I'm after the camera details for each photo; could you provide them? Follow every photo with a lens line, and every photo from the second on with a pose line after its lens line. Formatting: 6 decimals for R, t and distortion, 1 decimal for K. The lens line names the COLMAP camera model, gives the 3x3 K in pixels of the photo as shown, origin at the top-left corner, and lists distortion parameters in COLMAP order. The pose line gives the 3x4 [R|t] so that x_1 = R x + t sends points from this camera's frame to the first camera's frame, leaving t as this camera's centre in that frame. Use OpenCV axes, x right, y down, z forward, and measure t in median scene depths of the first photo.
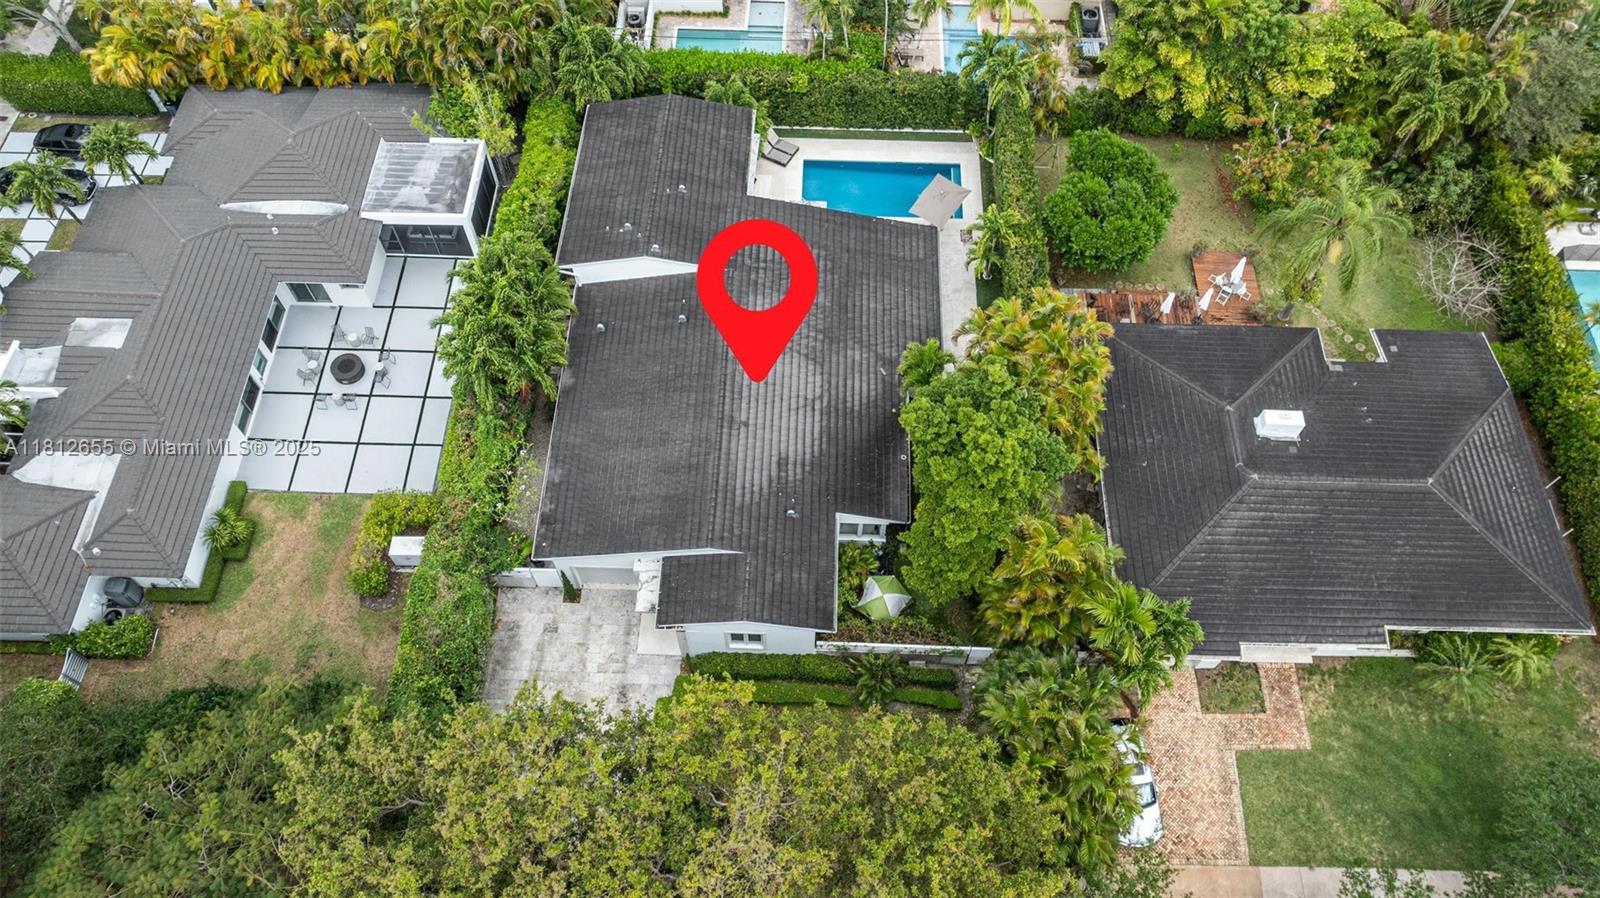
lens RADIAL K [[1132.2, 0, 803.7], [0, 1132.2, 448.9], [0, 0, 1]] dist [-0.004169, -0.004072]
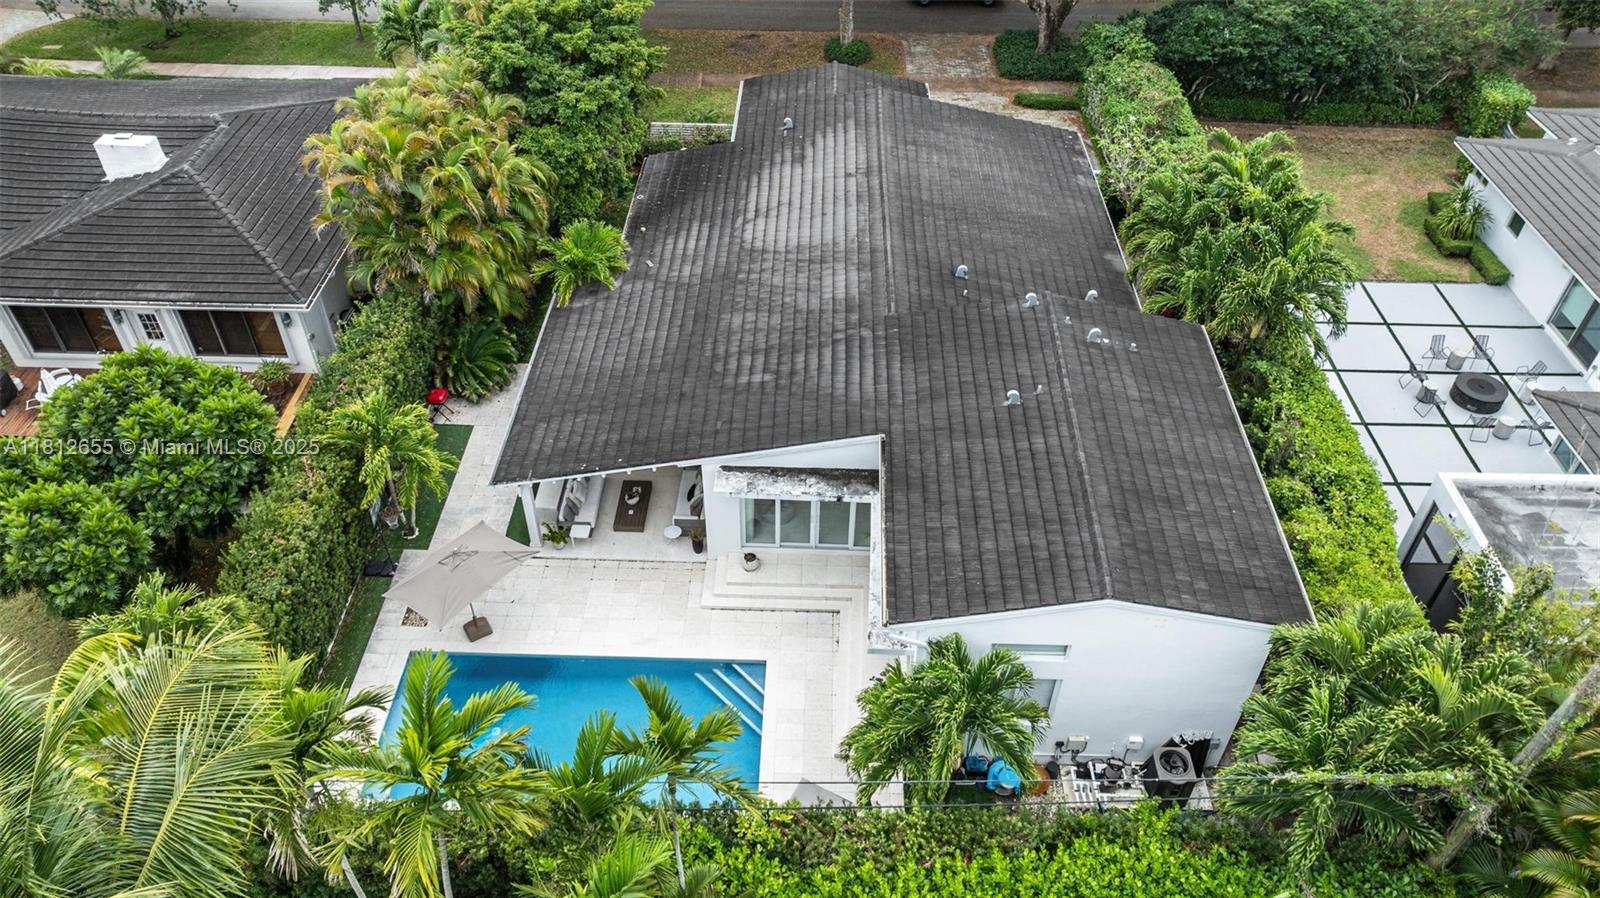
lens RADIAL K [[1132.2, 0, 803.7], [0, 1132.2, 448.9], [0, 0, 1]] dist [-0.004169, -0.004072]
pose [[-0.999730, -0.011734, -0.020056, -0.007894], [-0.017282, -0.201516, 0.979333, -0.699991], [-0.015533, 0.979415, 0.201259, 0.913552]]
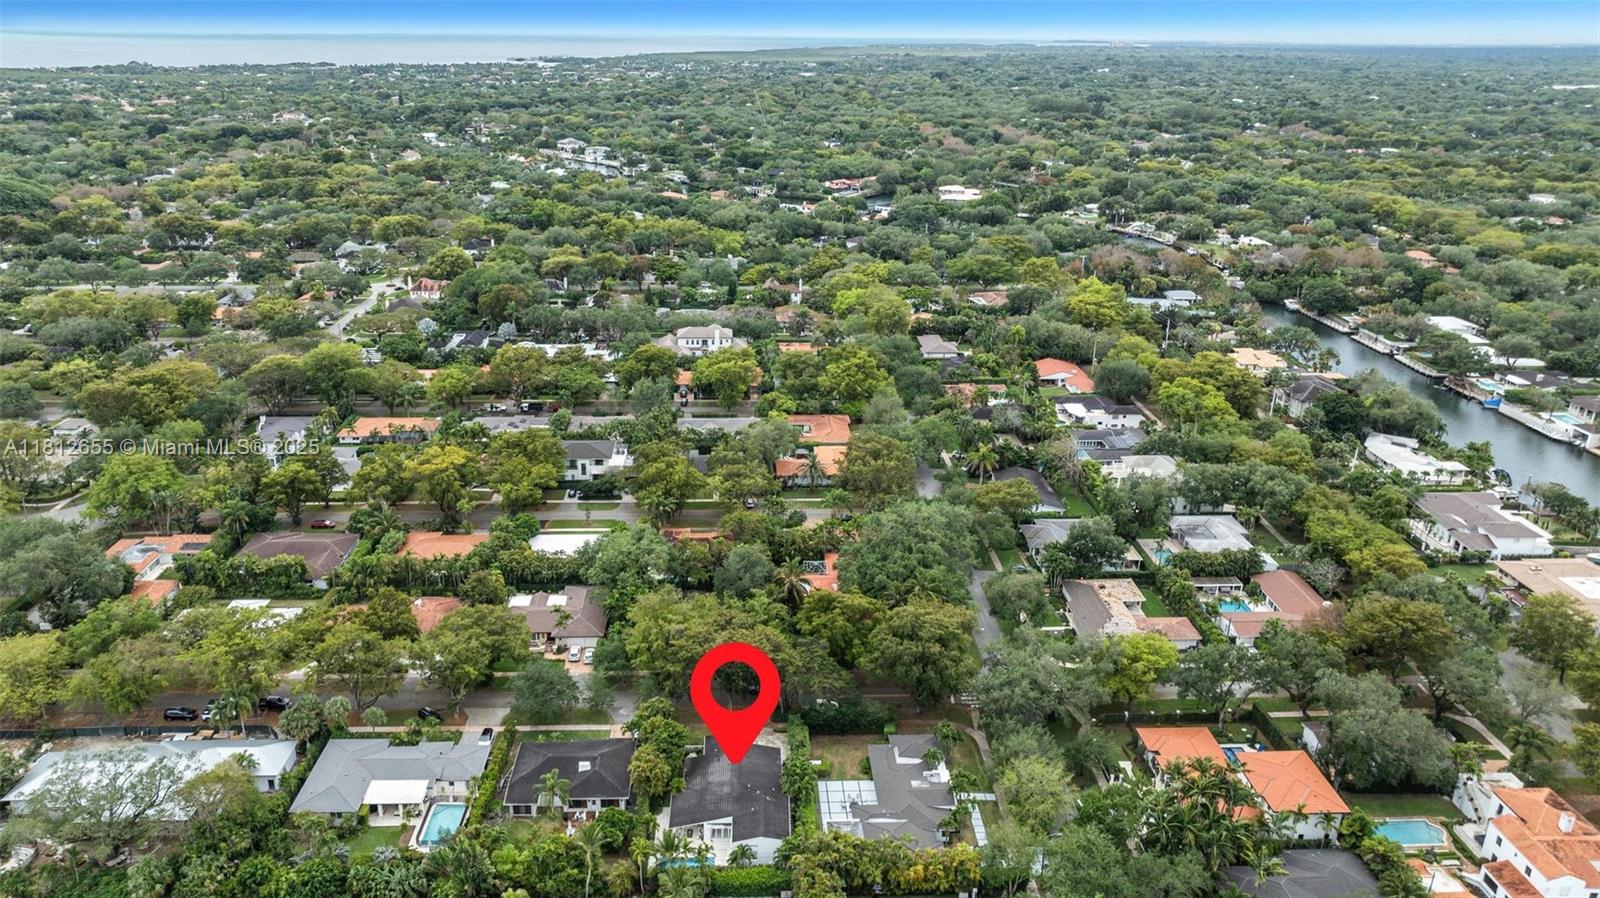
lens RADIAL K [[1124.3, 0, 773.4], [0, 1124.3, 444.9], [0, 0, 1]] dist [0.000259, 0.001361]
pose [[-0.998166, 0.006431, -0.060201, 0.015699], [-0.058336, 0.163925, 0.984746, -3.434790], [0.016202, 0.986452, -0.163250, 0.503475]]
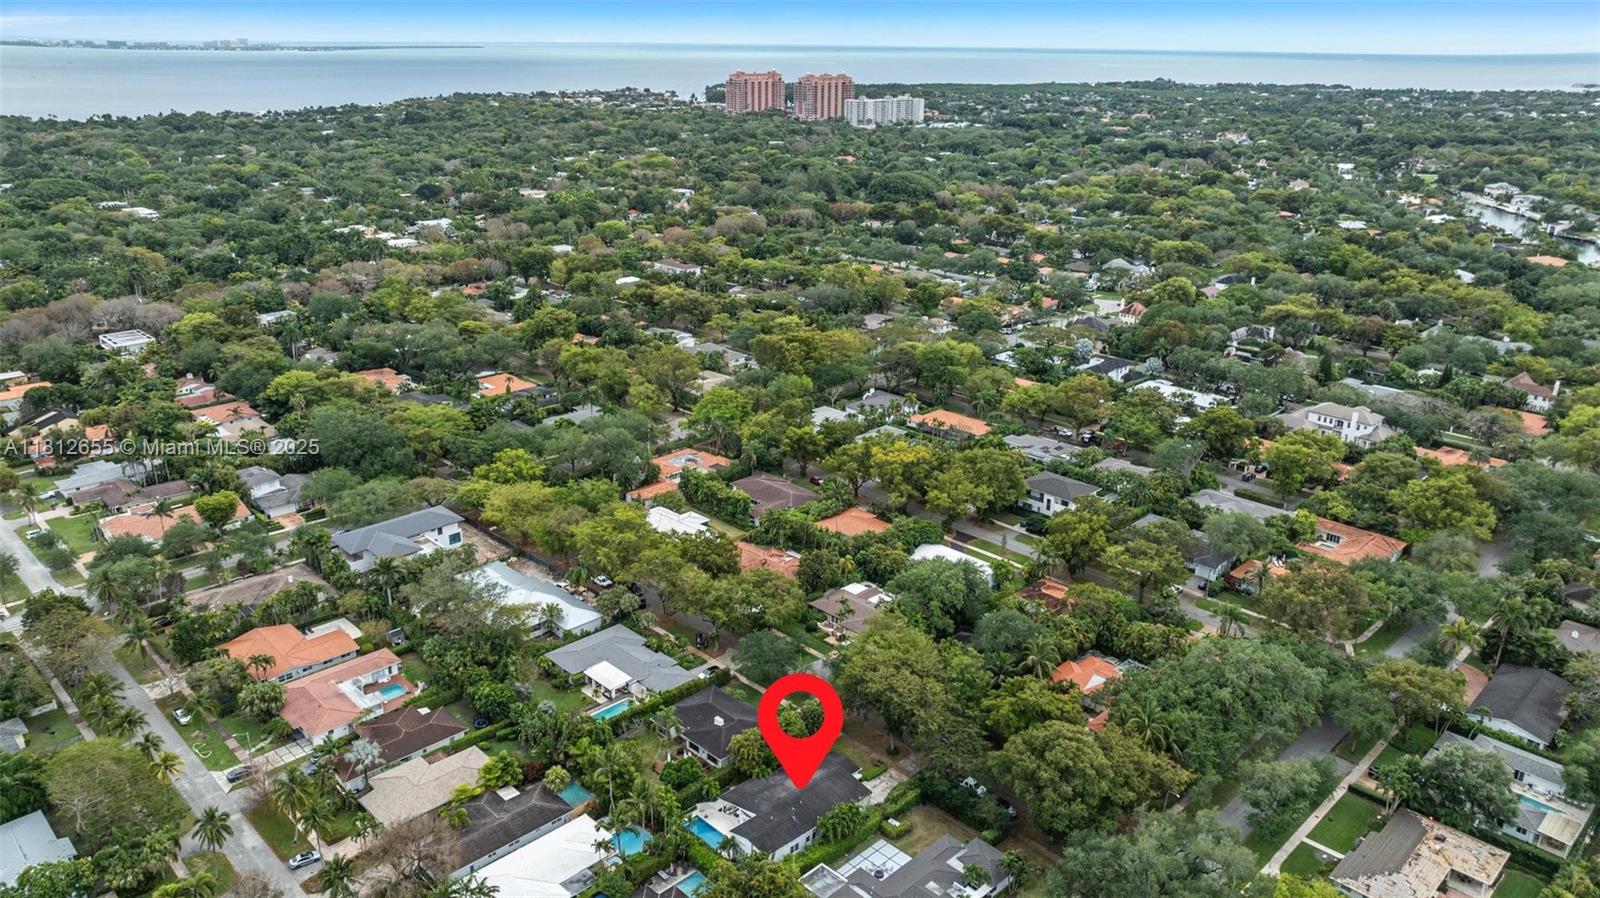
lens RADIAL K [[1132.2, 0, 803.7], [0, 1132.2, 448.9], [0, 0, 1]] dist [-0.004169, -0.004072]
pose [[-0.724187, -0.250602, 0.642457, -2.003985], [0.590303, 0.256351, 0.765393, -2.937079], [-0.356504, 0.933532, -0.037715, 0.085930]]
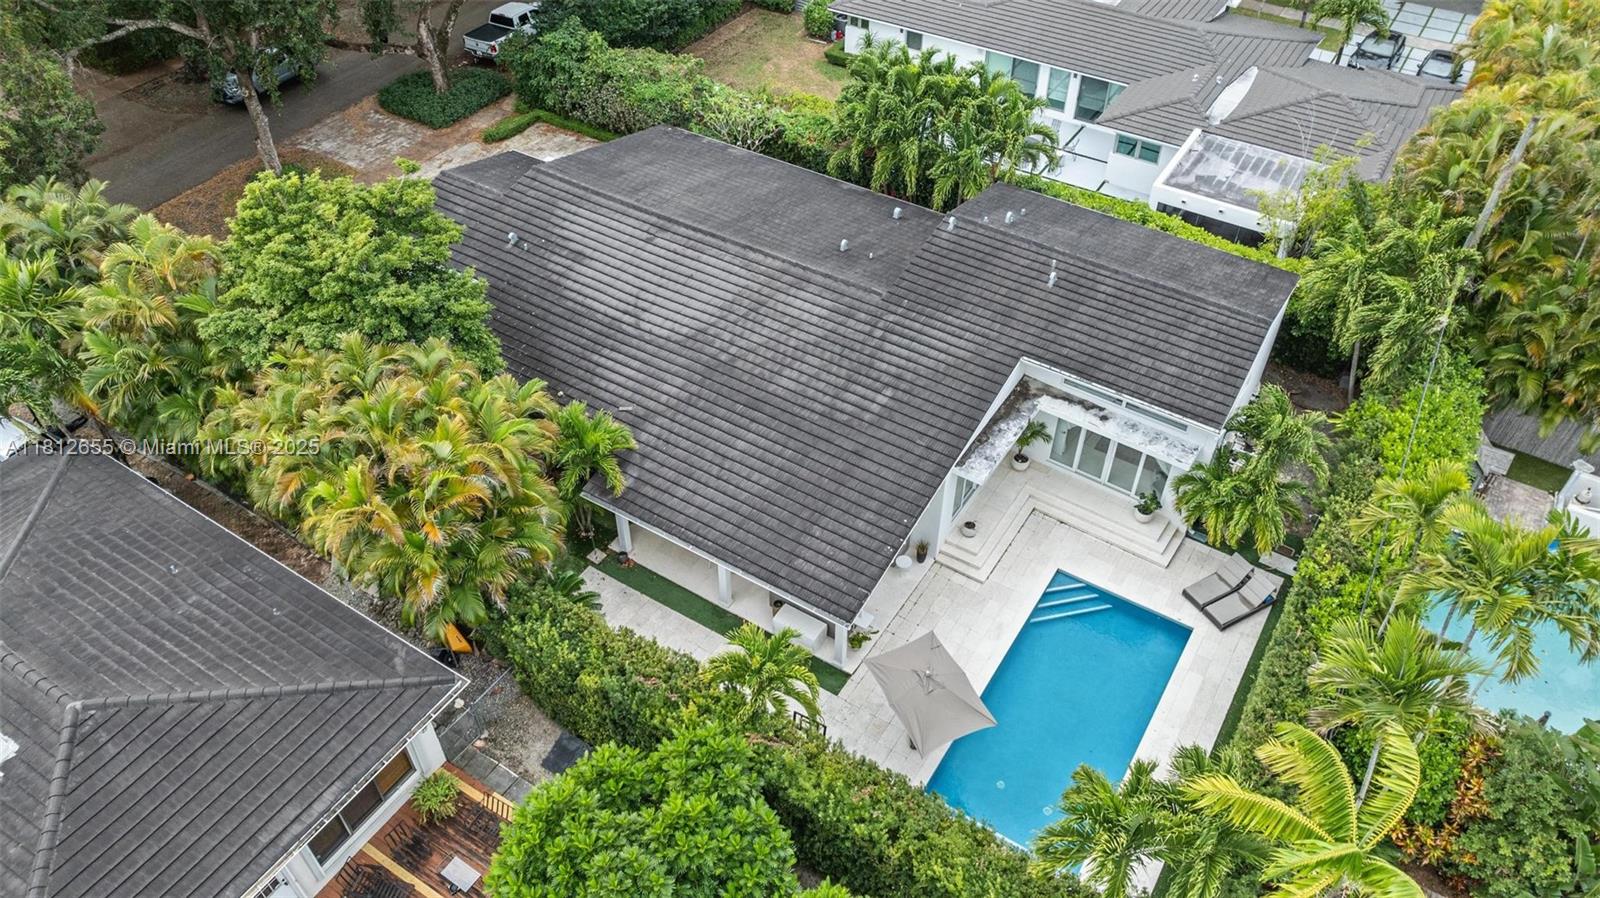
lens RADIAL K [[1132.2, 0, 803.7], [0, 1132.2, 448.9], [0, 0, 1]] dist [-0.004169, -0.004072]
pose [[-0.507664, 0.582316, -0.634969, 0.409649], [-0.751582, 0.060975, 0.656815, -0.525465], [0.421191, 0.810673, 0.406703, 0.754538]]
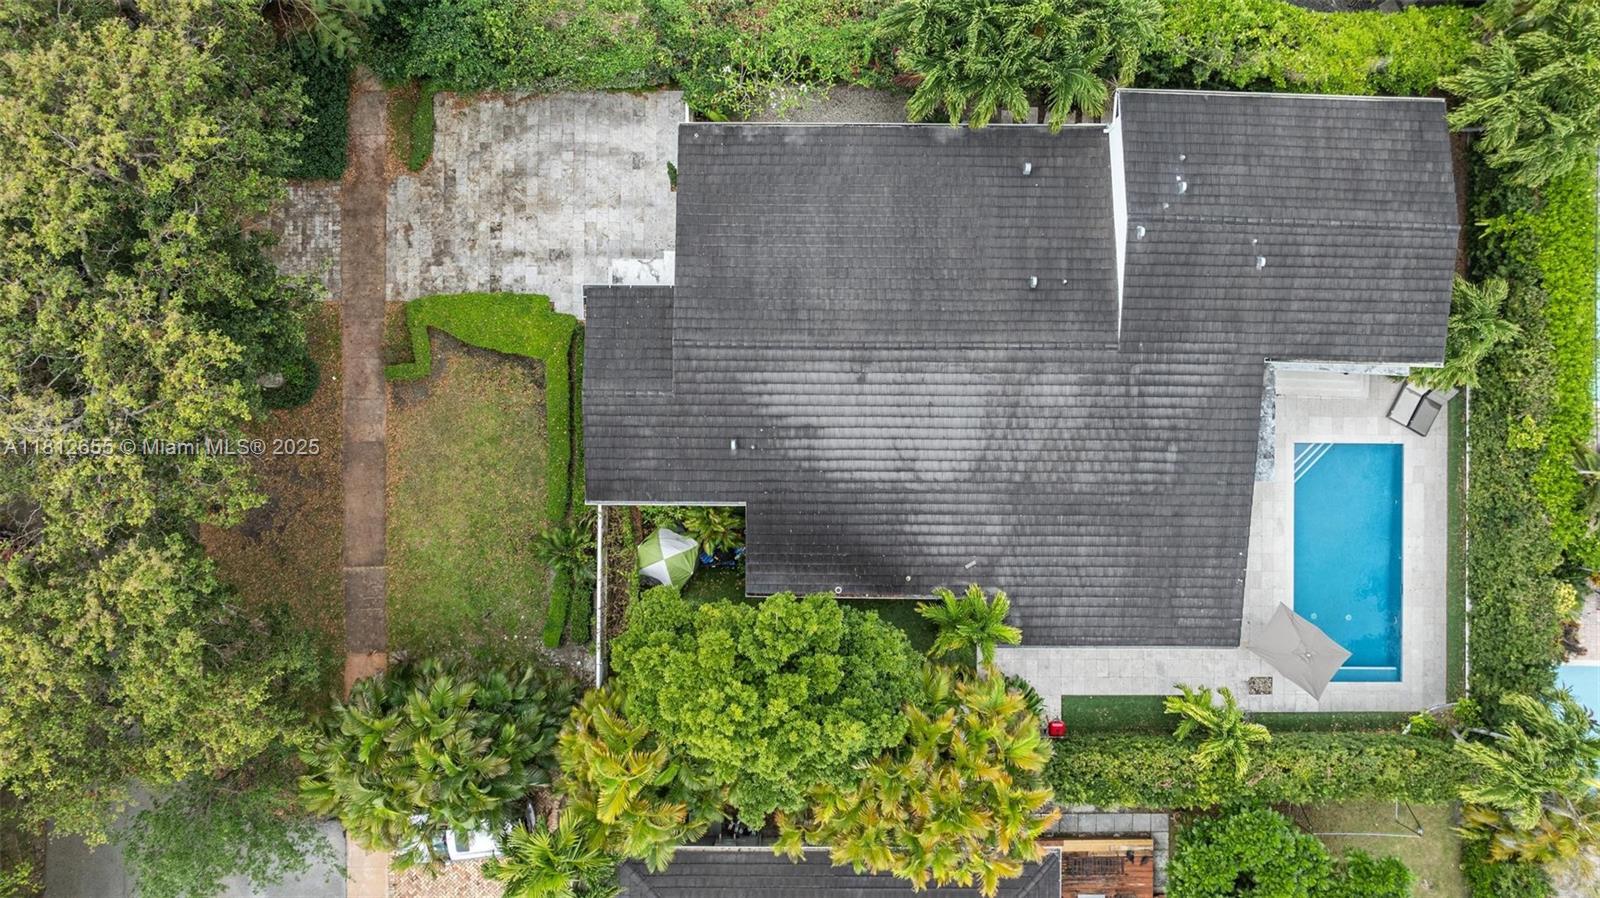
lens RADIAL K [[1132.2, 0, 803.7], [0, 1132.2, 448.9], [0, 0, 1]] dist [-0.004169, -0.004072]
pose [[0.025936, 0.999630, -0.008188, -0.000845], [-0.870642, 0.026613, 0.491197, -0.314115], [0.491233, -0.005611, 0.871010, 0.296067]]
